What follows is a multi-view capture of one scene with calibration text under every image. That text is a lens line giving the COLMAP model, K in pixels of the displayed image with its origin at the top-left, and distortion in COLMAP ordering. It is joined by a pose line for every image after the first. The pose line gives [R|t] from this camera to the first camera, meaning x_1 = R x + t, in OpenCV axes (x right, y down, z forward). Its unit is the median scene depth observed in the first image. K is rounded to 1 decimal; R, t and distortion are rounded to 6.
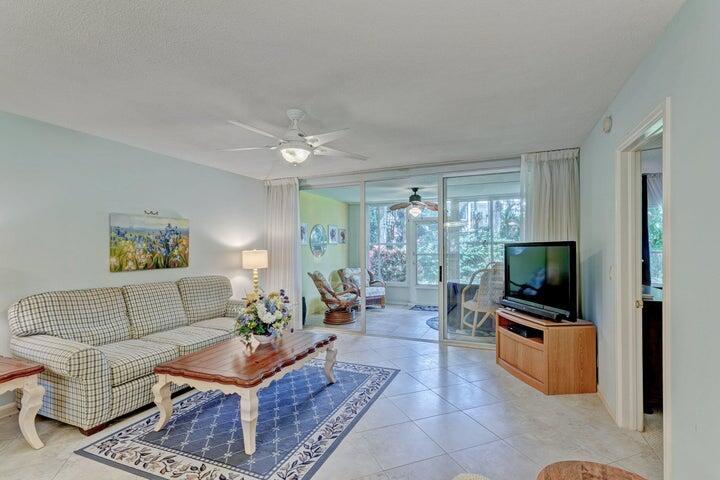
lens RADIAL K [[336.8, 0, 362.4], [0, 336.8, 246.8], [0, 0, 1]] dist [0.002927, 0.000536]
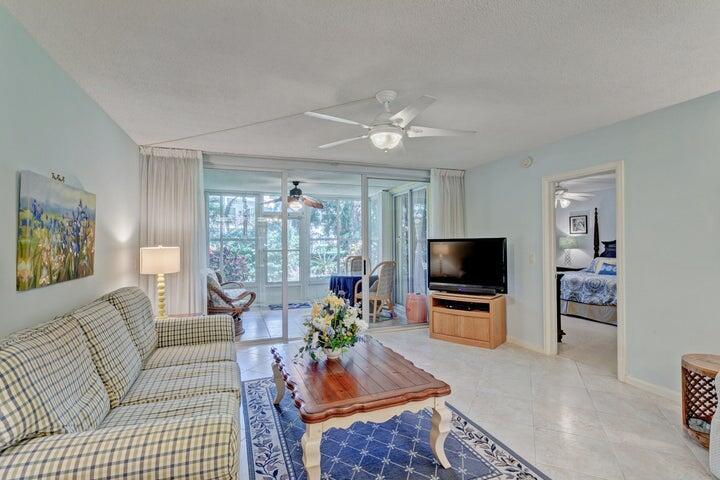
lens RADIAL K [[346.7, 0, 352.2], [0, 346.7, 240.0], [0, 0, 1]] dist [0.001007, 0.000314]
pose [[0.736921, 0.006128, 0.675951, -0.643181], [0.001961, 0.999935, -0.011203, 0.006381], [-0.675976, 0.009582, 0.736862, 0.265227]]
